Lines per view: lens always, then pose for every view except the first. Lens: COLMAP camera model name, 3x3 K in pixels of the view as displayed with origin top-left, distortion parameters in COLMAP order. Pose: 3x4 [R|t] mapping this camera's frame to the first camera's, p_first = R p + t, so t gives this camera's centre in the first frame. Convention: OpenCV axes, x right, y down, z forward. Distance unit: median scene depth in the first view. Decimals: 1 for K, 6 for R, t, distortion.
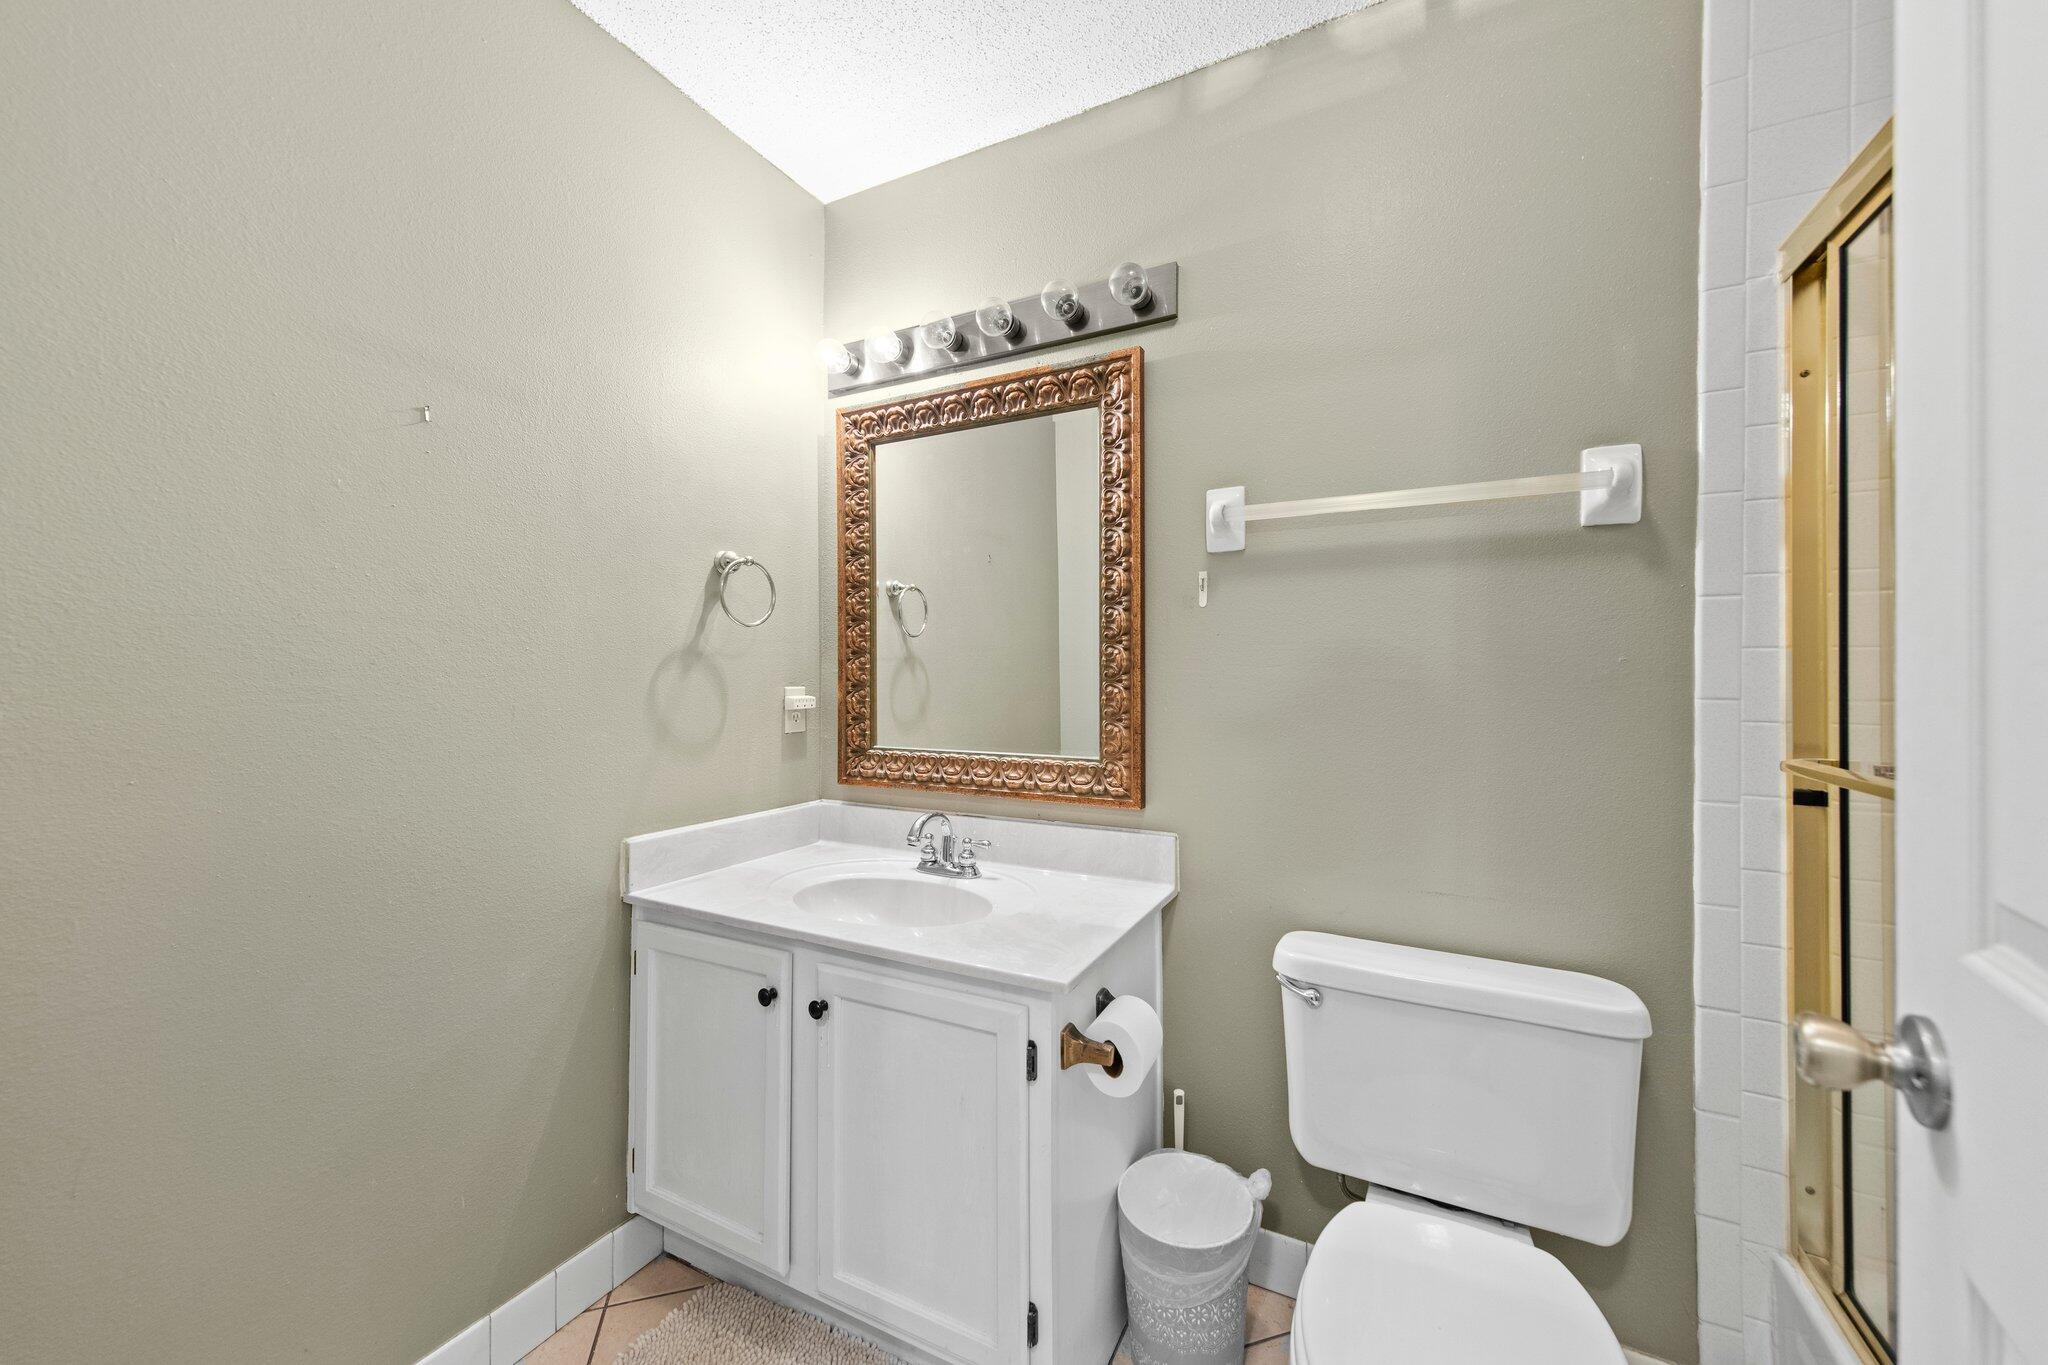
lens RADIAL K [[768.8, 0, 1017.0], [0, 768.8, 677.1], [0, 0, 1]] dist [0.003806, -0.000047]
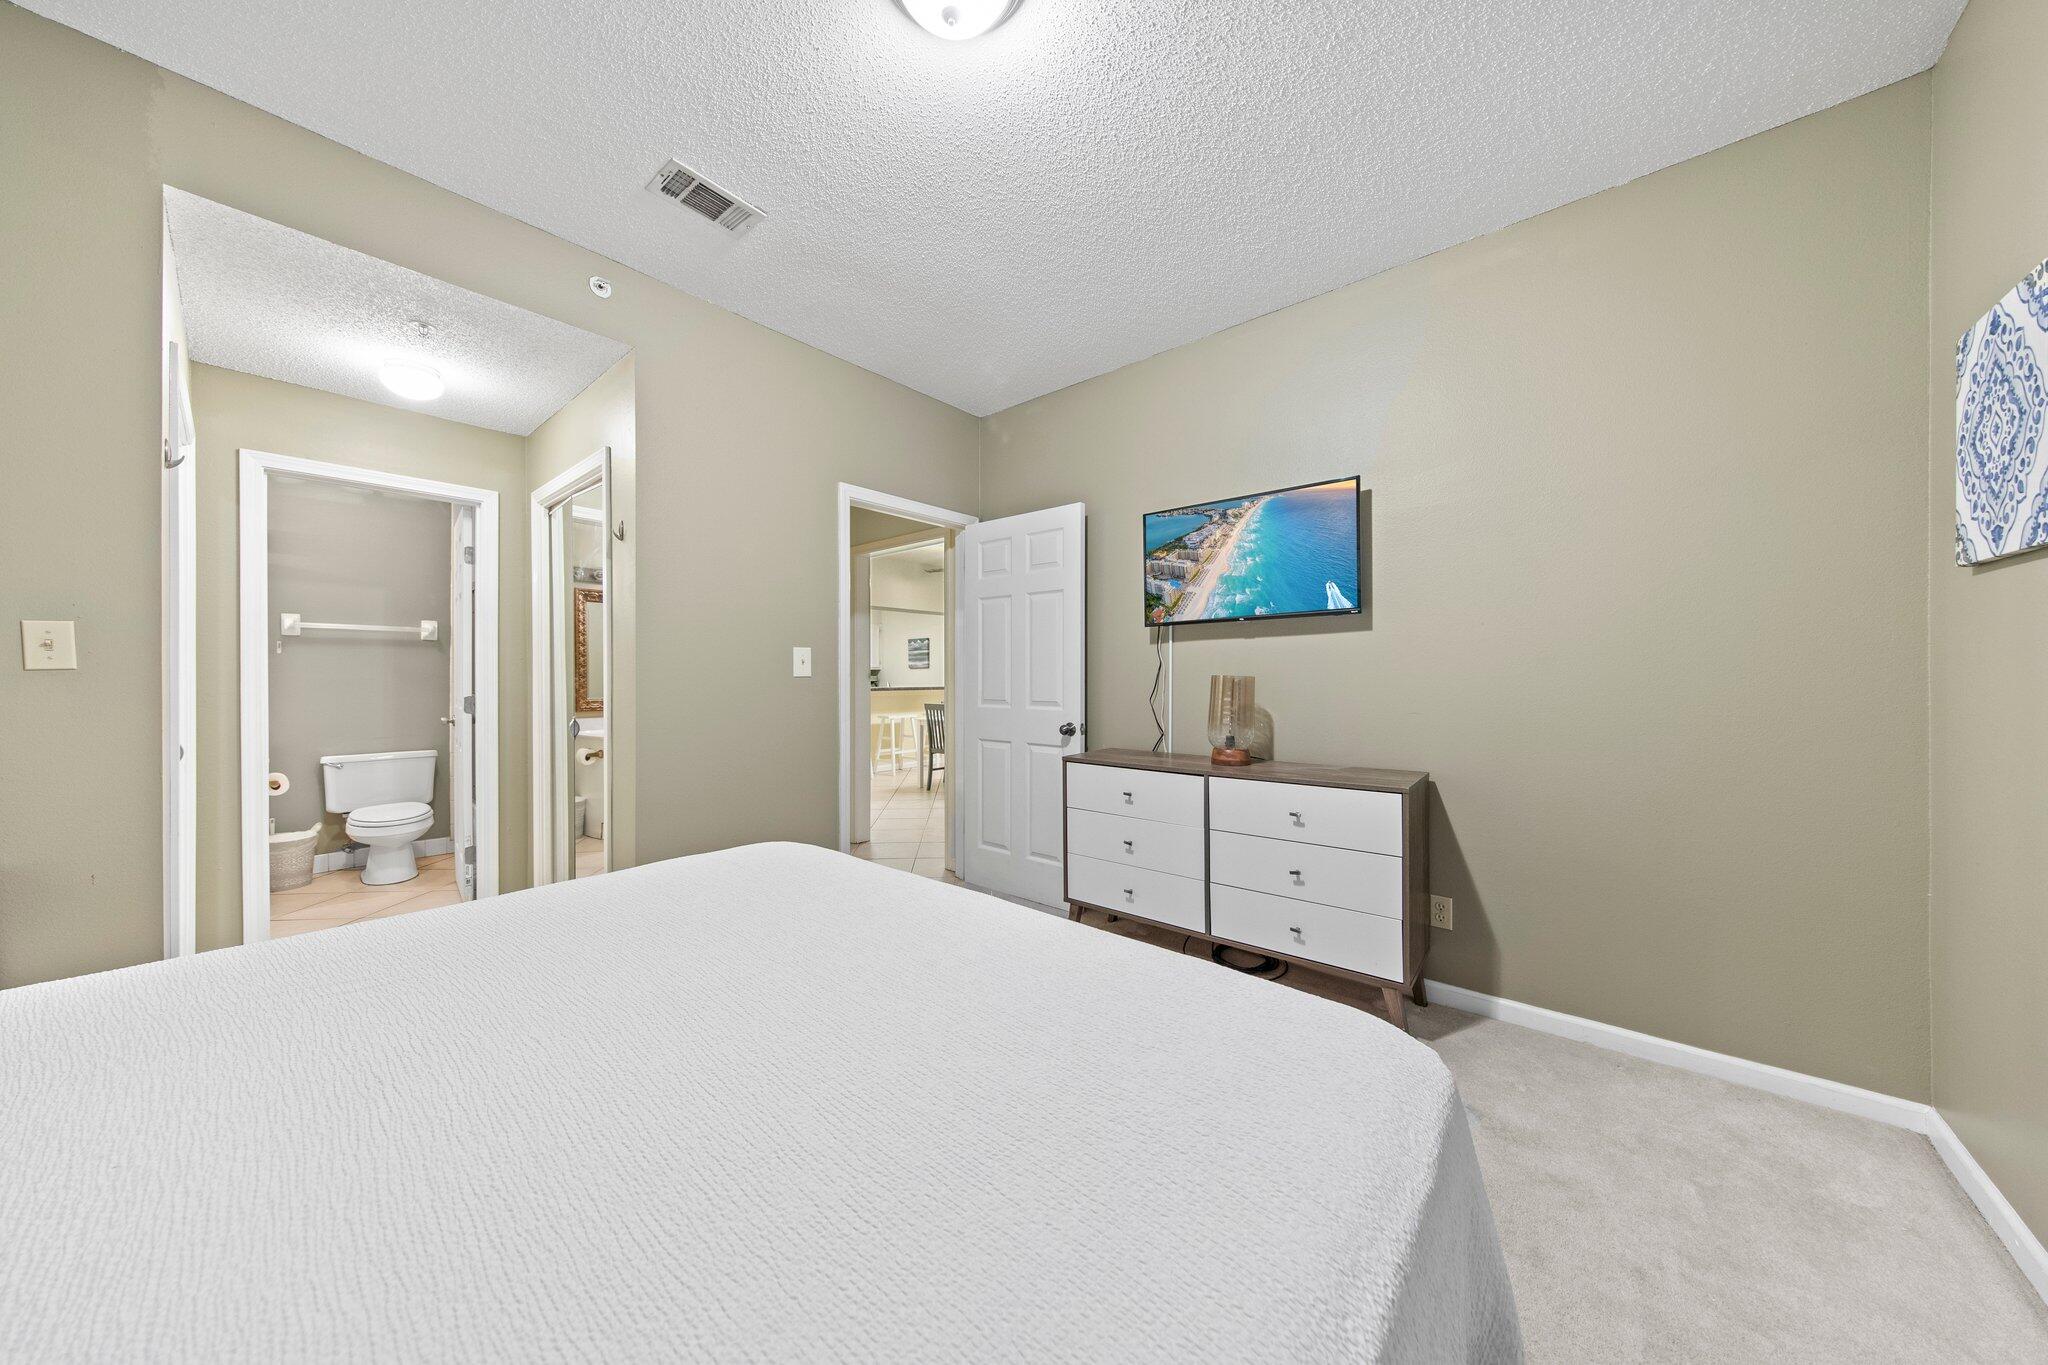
lens RADIAL K [[685.6, 0, 1045.8], [0, 685.6, 677.3], [0, 0, 1]] dist [-0.000362, -0.000015]
pose [[0.234450, -0.005218, 0.972114, -1.812482], [-0.005909, 0.999959, 0.006793, -0.042324], [-0.972110, -0.007337, 0.234410, -2.750572]]
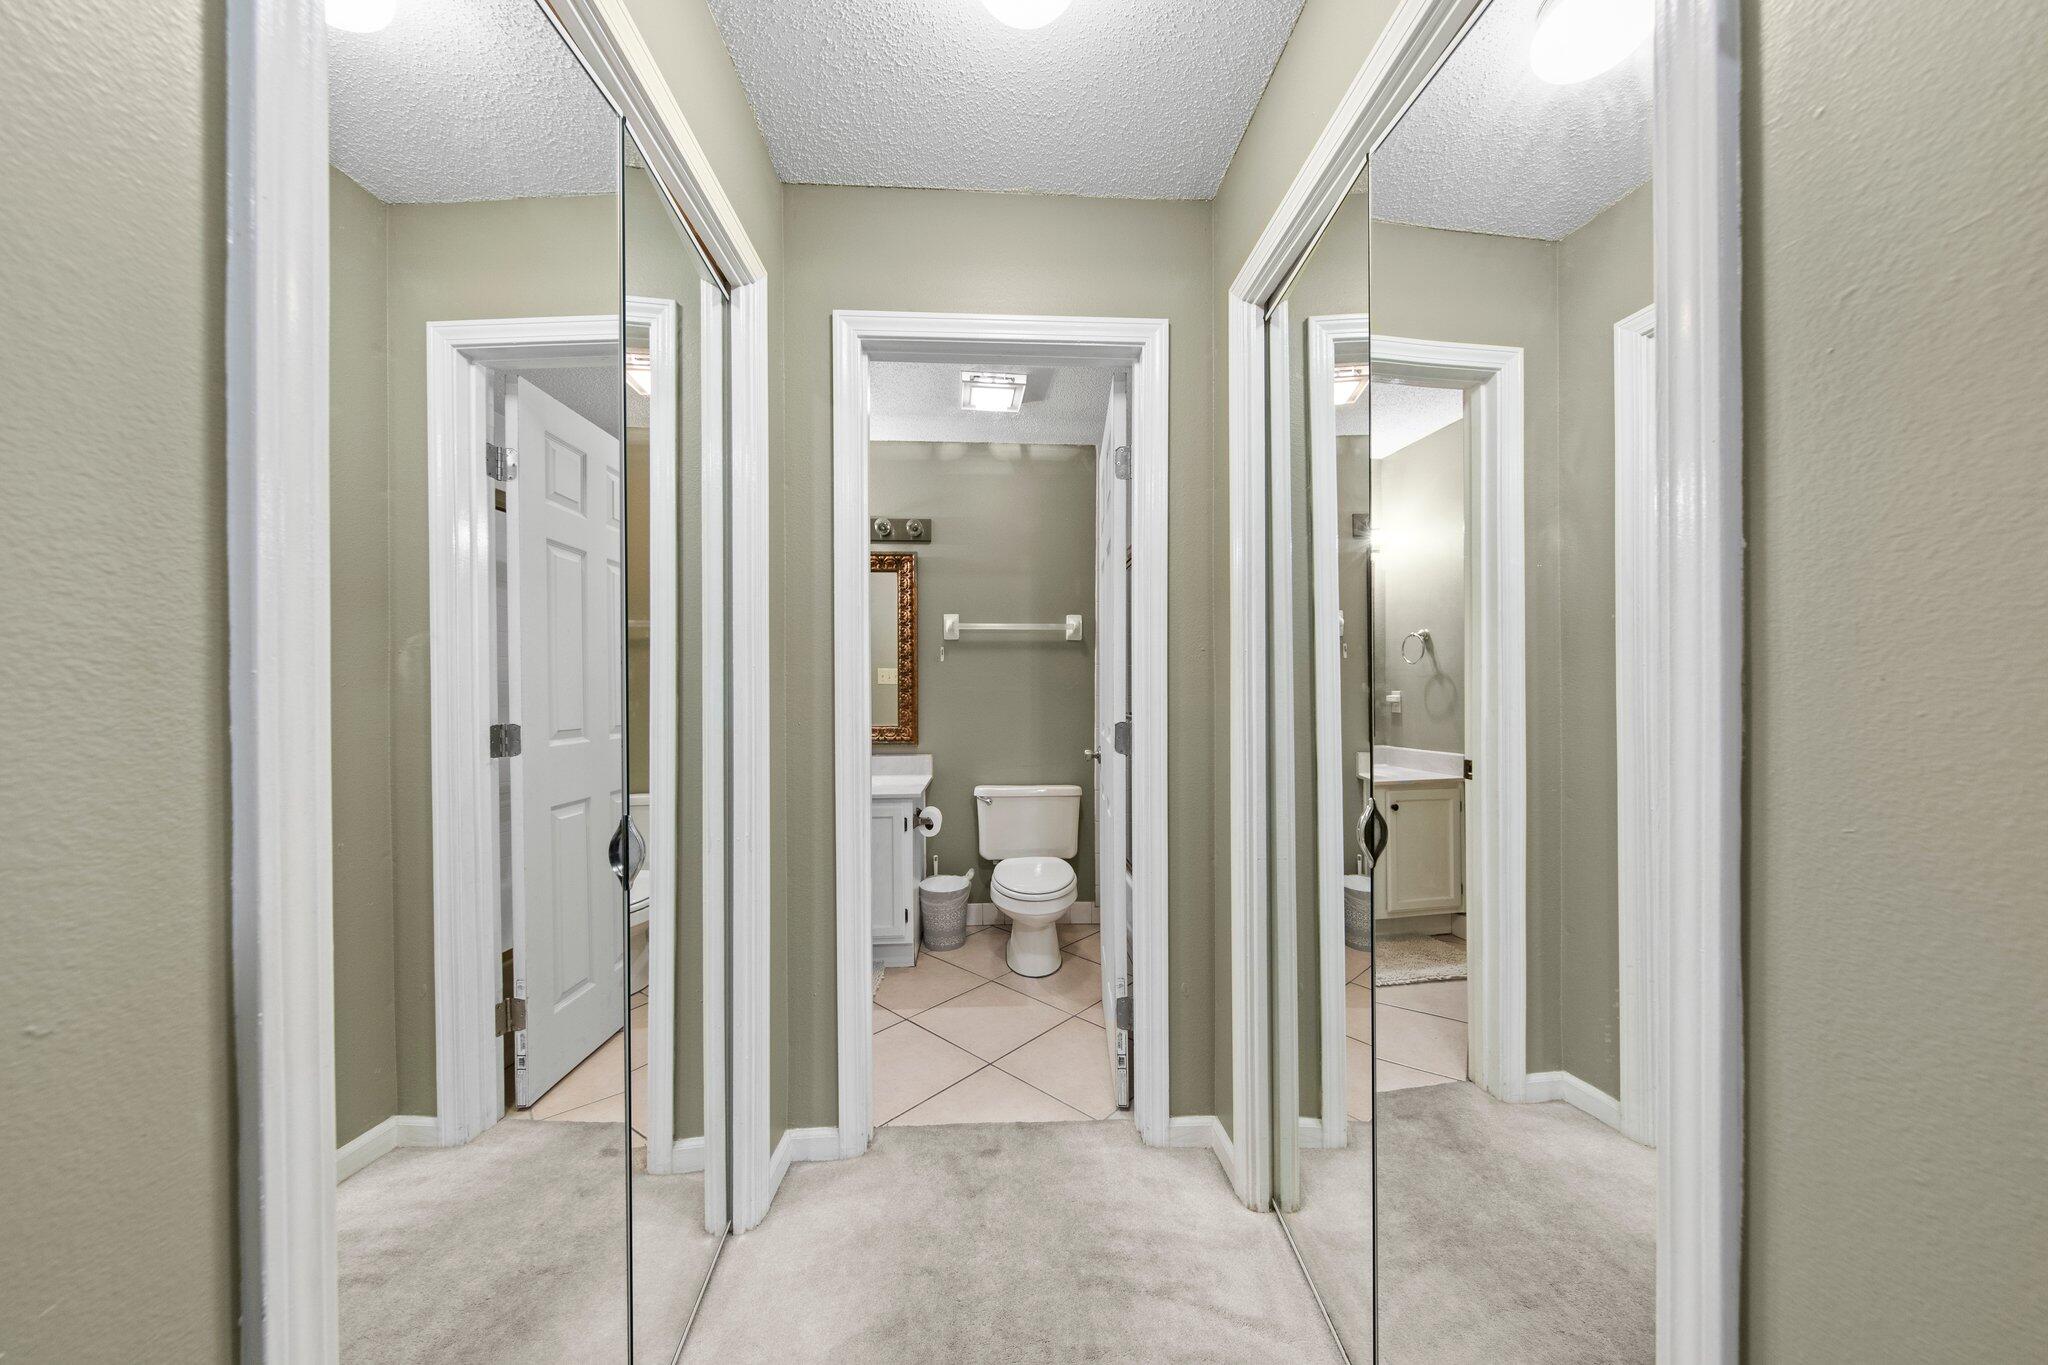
lens RADIAL K [[685.6, 0, 1020.8], [0, 685.6, 688.6], [0, 0, 1]] dist [-0.000362, -0.000015]
pose [[0.871098, -0.003499, 0.491097, -0.707068], [0.001310, 0.999988, 0.004801, -0.016424], [-0.491108, -0.003538, 0.871092, -1.188152]]
